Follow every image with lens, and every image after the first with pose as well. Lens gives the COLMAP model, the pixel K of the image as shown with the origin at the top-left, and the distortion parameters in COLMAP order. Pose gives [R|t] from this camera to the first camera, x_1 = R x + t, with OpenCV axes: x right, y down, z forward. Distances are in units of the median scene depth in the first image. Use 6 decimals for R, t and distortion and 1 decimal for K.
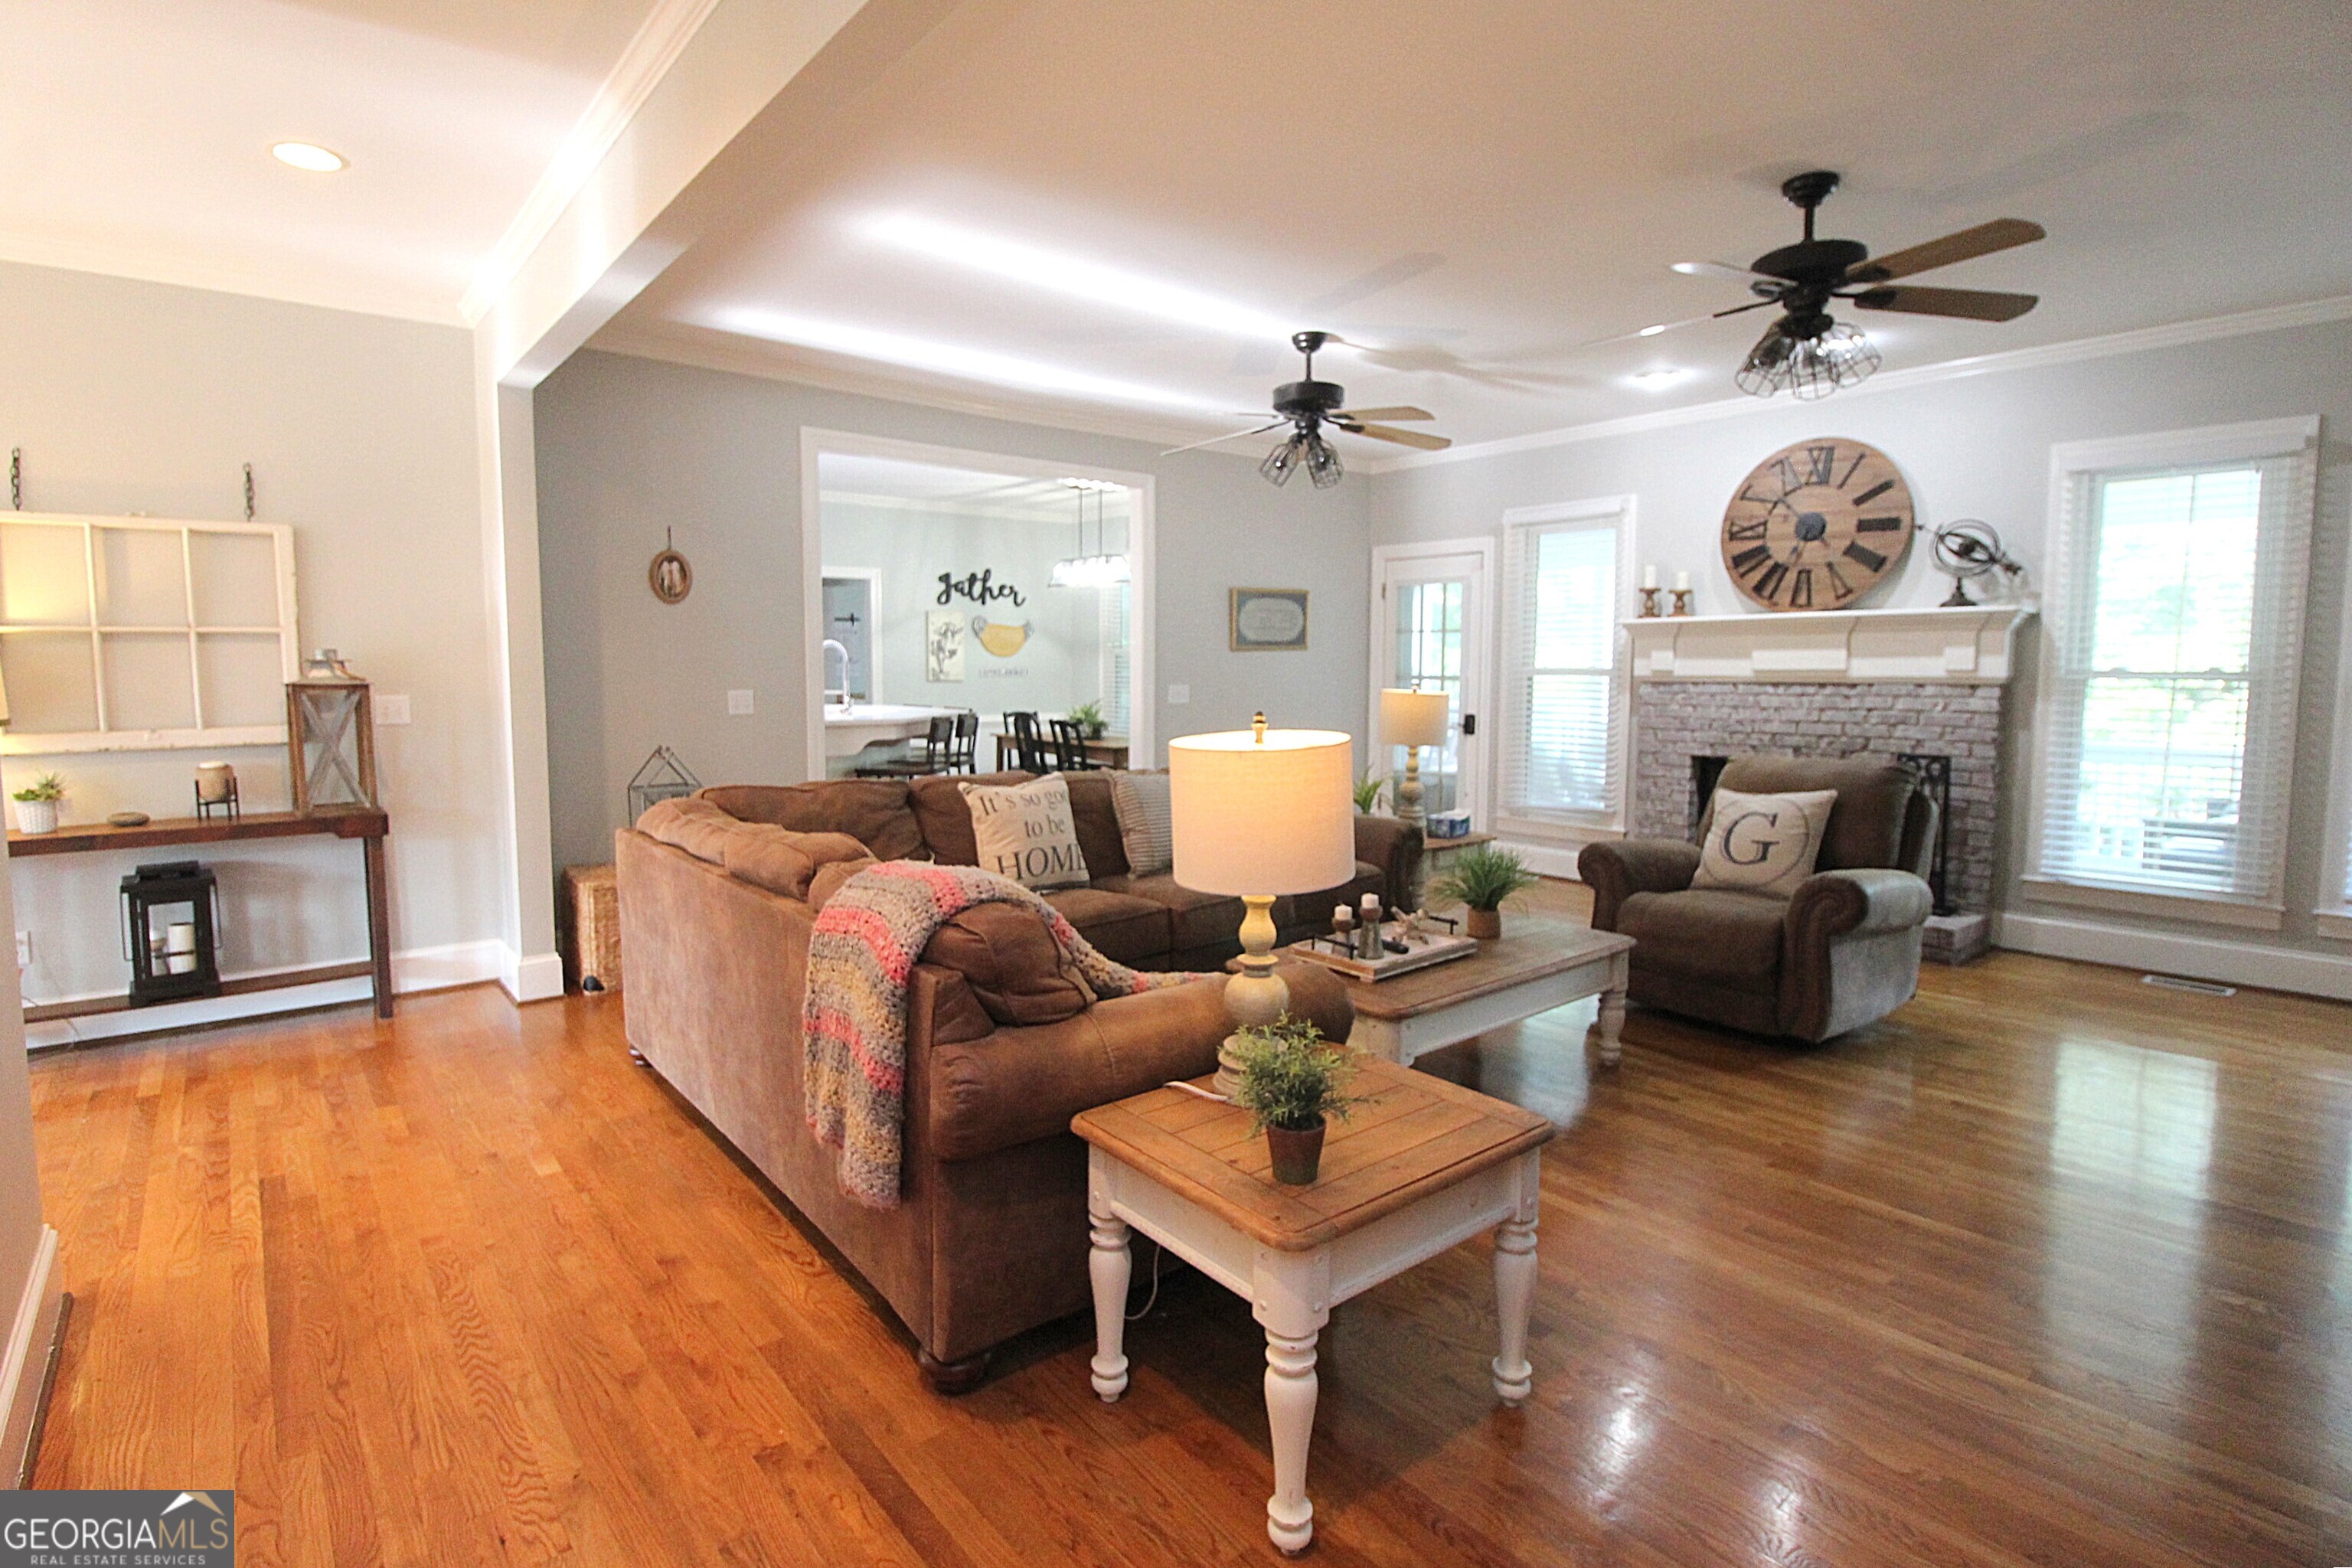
lens RADIAL K [[1139.2, 0, 1176.0], [0, 1139.2, 784.0], [0, 0, 1]] dist [-0.000576, -0.000264]
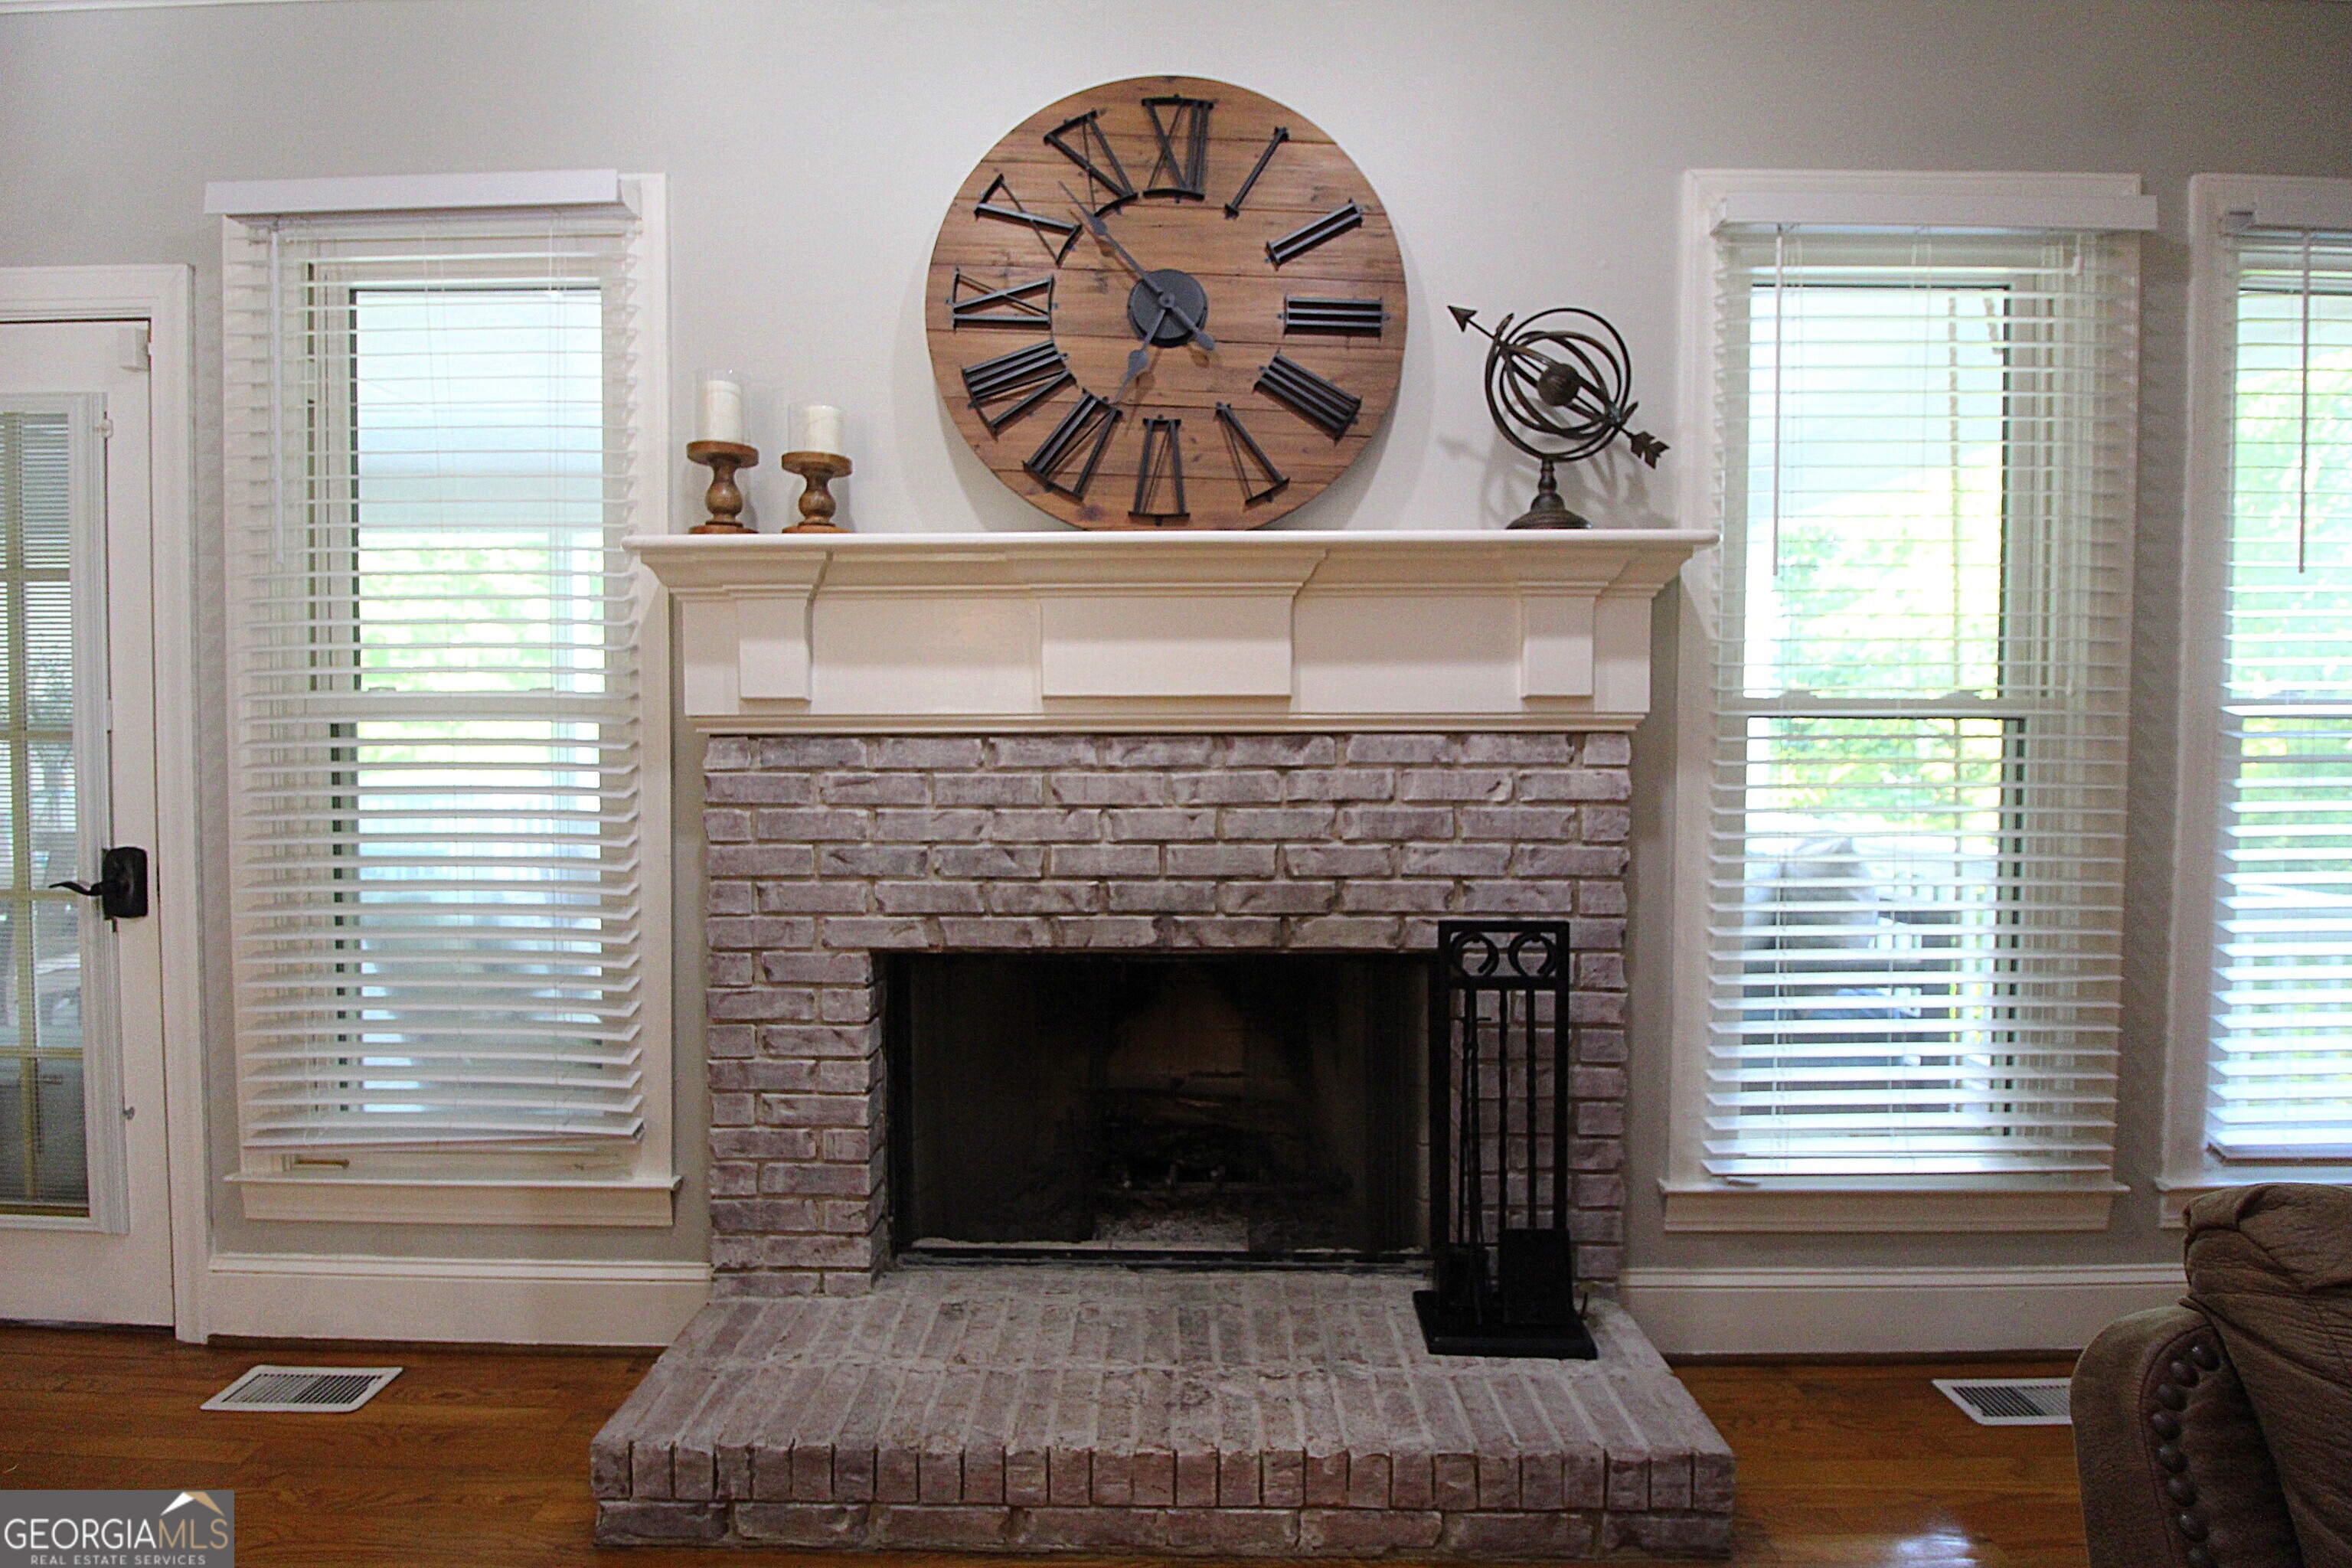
lens RADIAL K [[1064.0, 0, 1215.8], [0, 1064.0, 723.8], [0, 0, 1]] dist [0.001867, -0.000146]
pose [[0.656991, -0.007054, 0.753865, 0.305779], [0.079089, 0.995083, -0.059614, -0.070712], [-0.749738, 0.098789, 0.654319, 0.769879]]
